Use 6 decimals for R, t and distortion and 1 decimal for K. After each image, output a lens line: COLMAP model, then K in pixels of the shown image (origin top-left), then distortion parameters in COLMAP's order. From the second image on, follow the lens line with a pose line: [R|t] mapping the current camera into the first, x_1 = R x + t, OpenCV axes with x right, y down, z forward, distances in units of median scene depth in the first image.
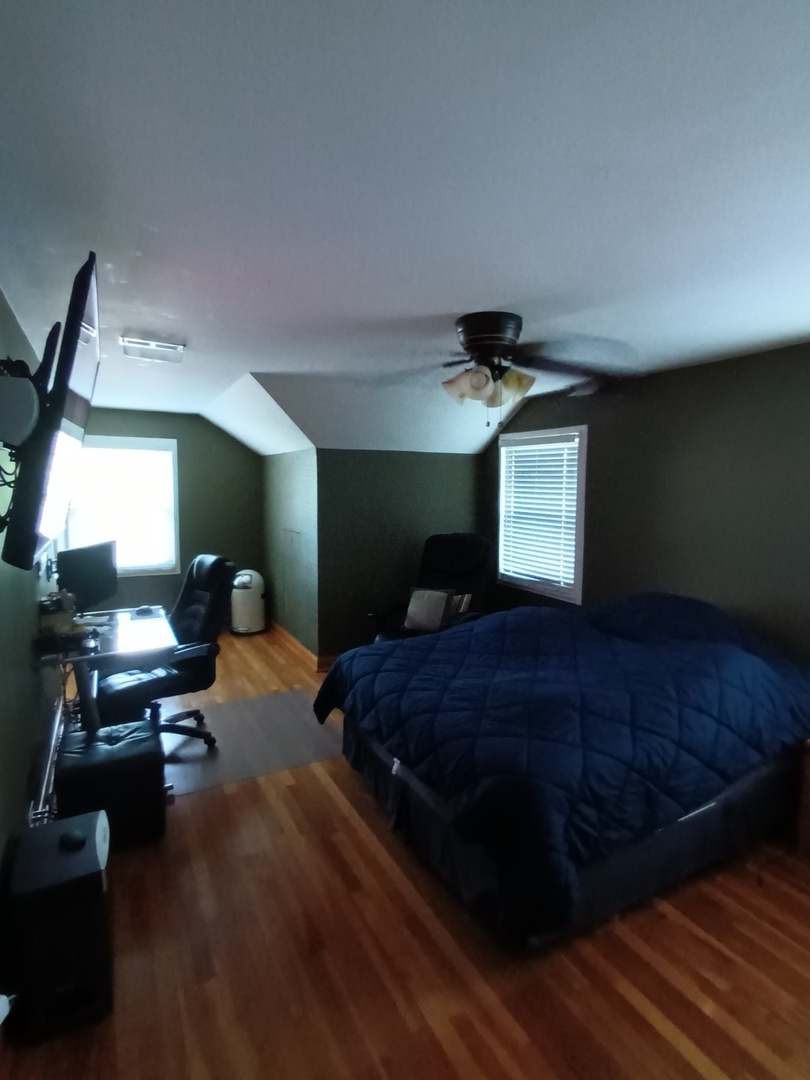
lens RADIAL K [[549.7, 0, 406.8], [0, 549.7, 533.0], [0, 0, 1]] dist [0.003372, -0.002596]
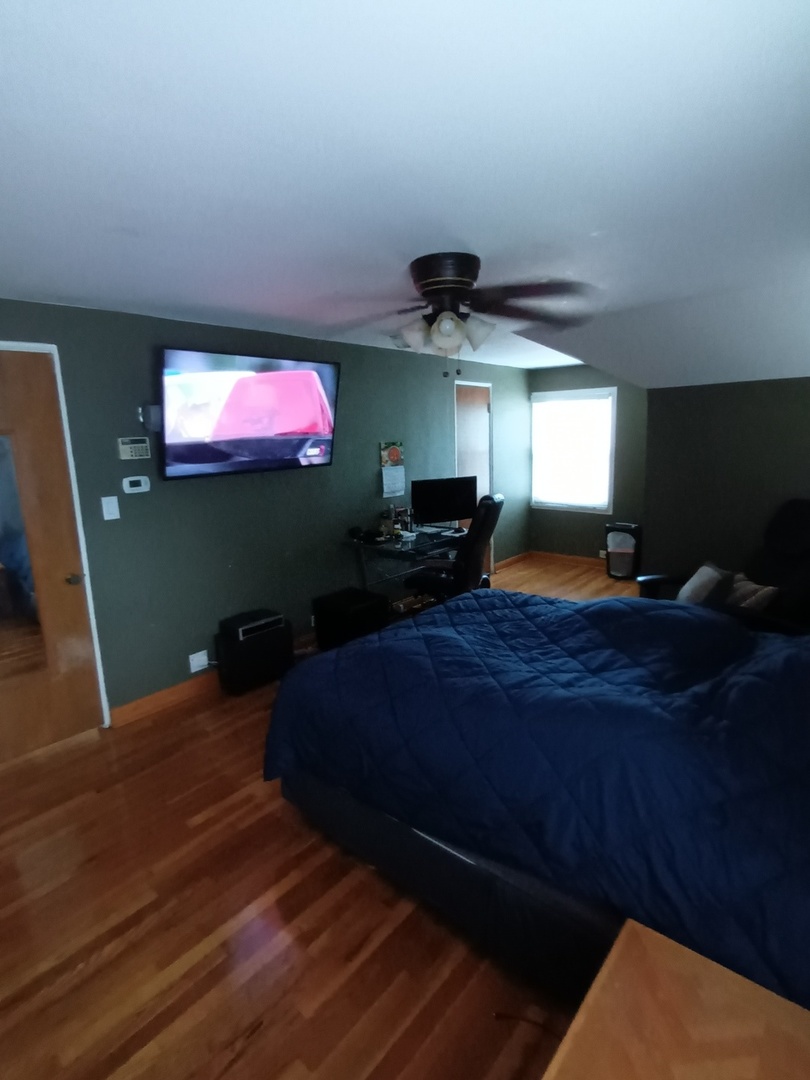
lens RADIAL K [[549.7, 0, 406.8], [0, 549.7, 533.0], [0, 0, 1]] dist [0.003372, -0.002596]
pose [[0.341222, 0.149507, -0.928017, 1.257929], [-0.055014, 0.988754, 0.139064, -0.050256], [0.938372, 0.003603, 0.345609, 0.719862]]
